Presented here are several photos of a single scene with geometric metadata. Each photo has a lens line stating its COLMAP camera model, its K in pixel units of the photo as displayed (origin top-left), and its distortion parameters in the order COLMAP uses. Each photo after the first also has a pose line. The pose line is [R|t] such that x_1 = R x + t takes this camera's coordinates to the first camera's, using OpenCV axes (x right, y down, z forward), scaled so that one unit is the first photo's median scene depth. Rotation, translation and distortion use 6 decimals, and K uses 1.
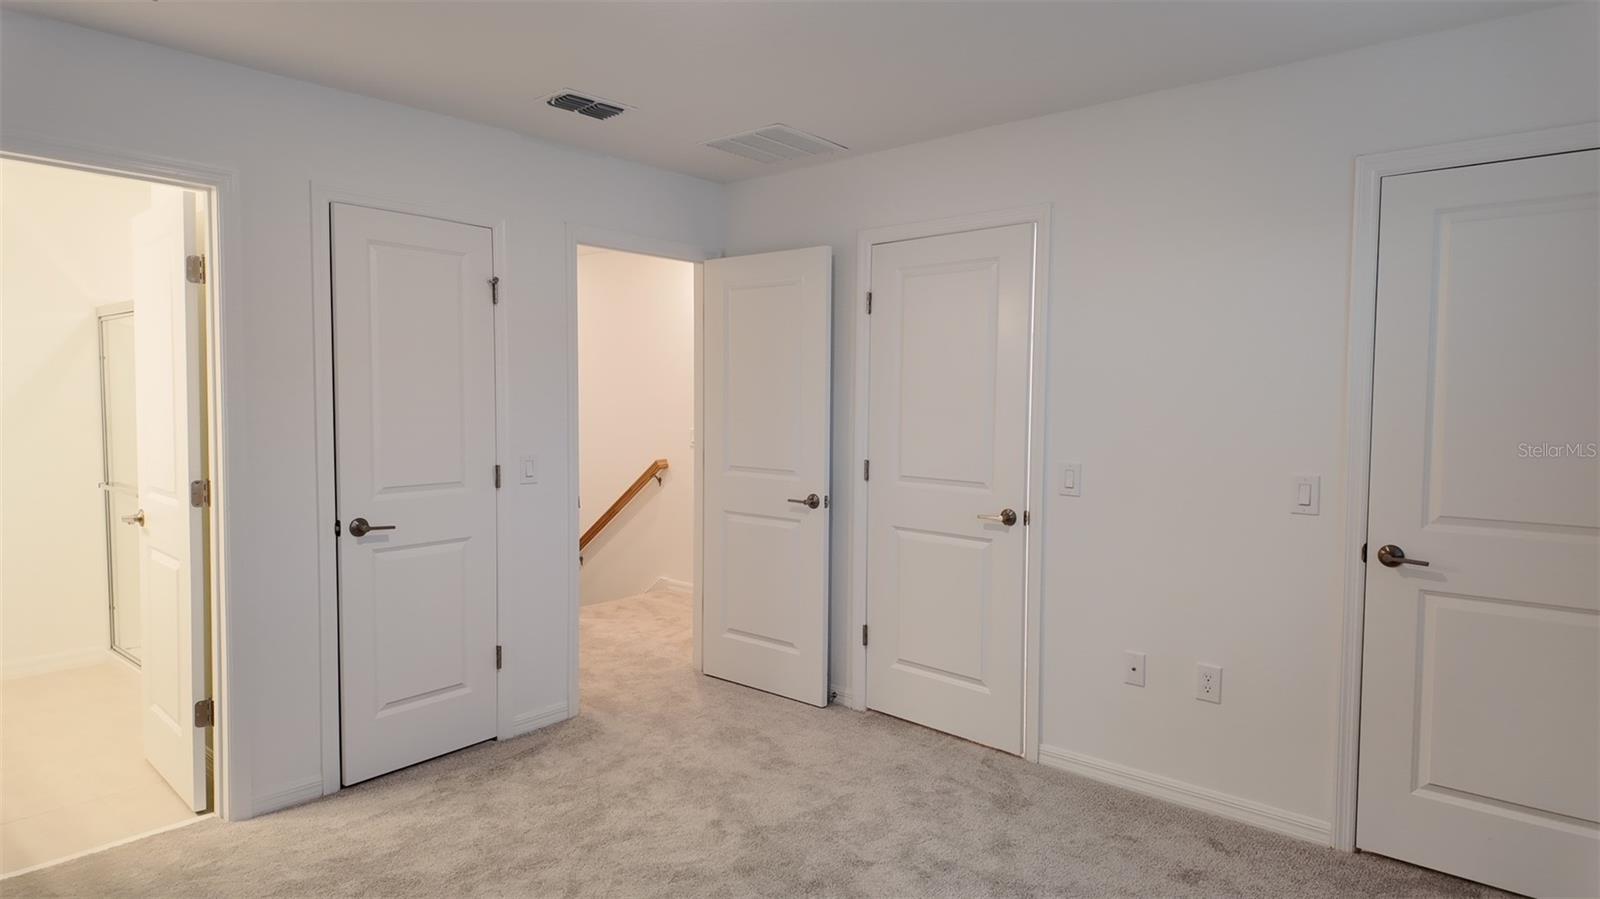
lens RADIAL K [[927.7, 0, 794.5], [0, 927.7, 452.9], [0, 0, 1]] dist [0.046686, -0.021919]
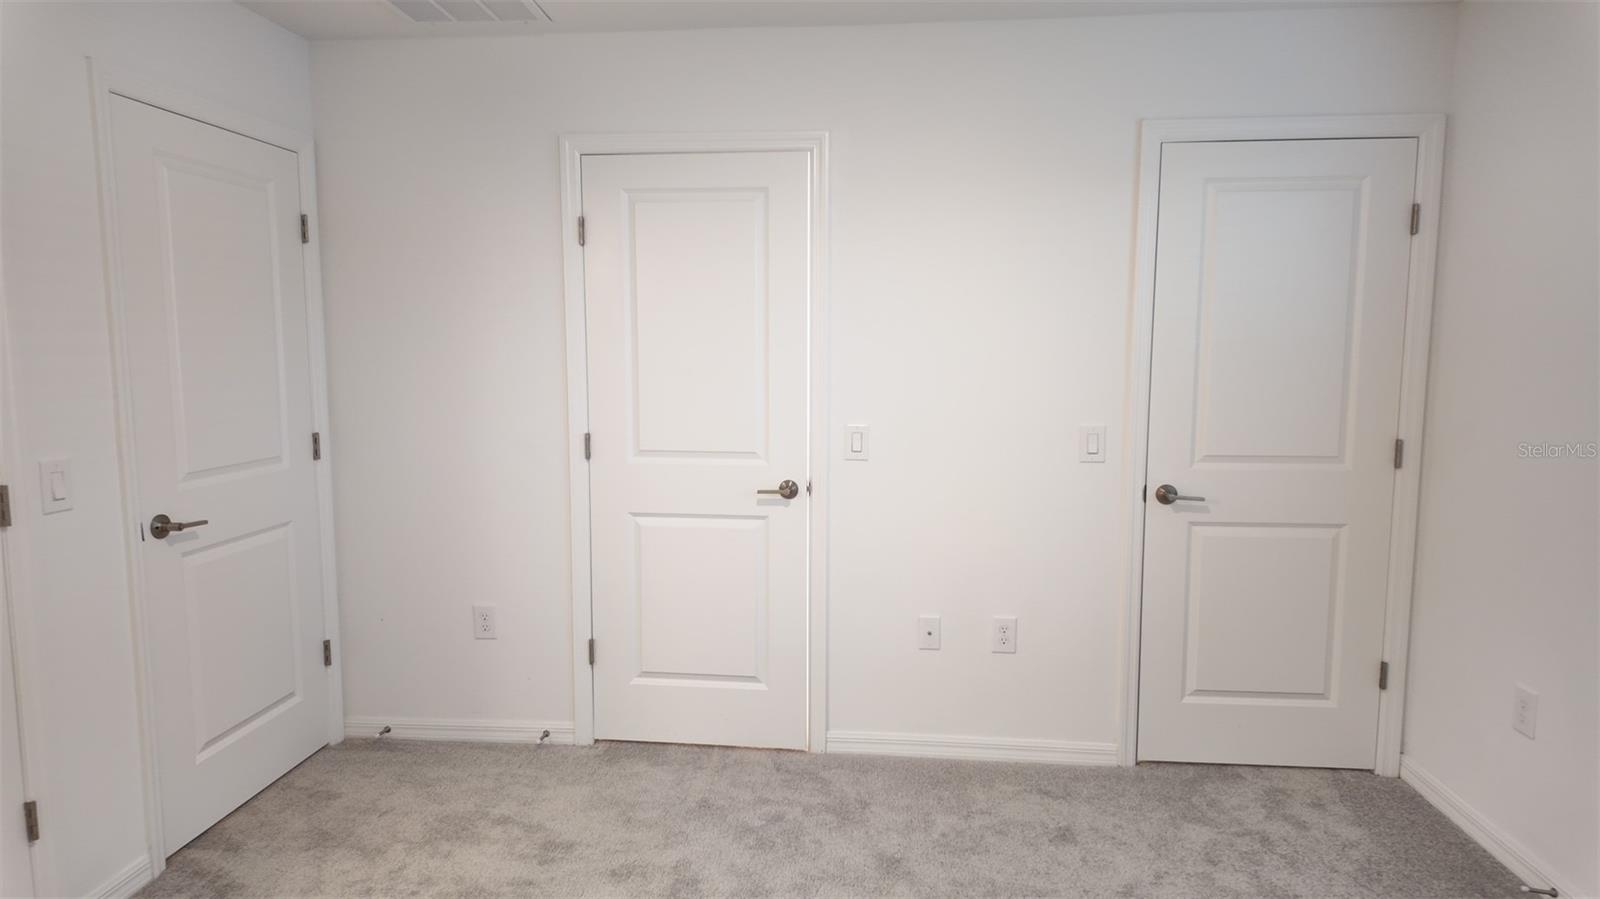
lens RADIAL K [[927.7, 0, 799.1], [0, 927.7, 448.5], [0, 0, 1]] dist [0.046686, -0.021919]
pose [[0.808478, -0.070956, 0.584234, -0.298177], [0.042127, 0.997136, 0.062807, -0.026647], [-0.587017, -0.026165, 0.809151, 0.311869]]
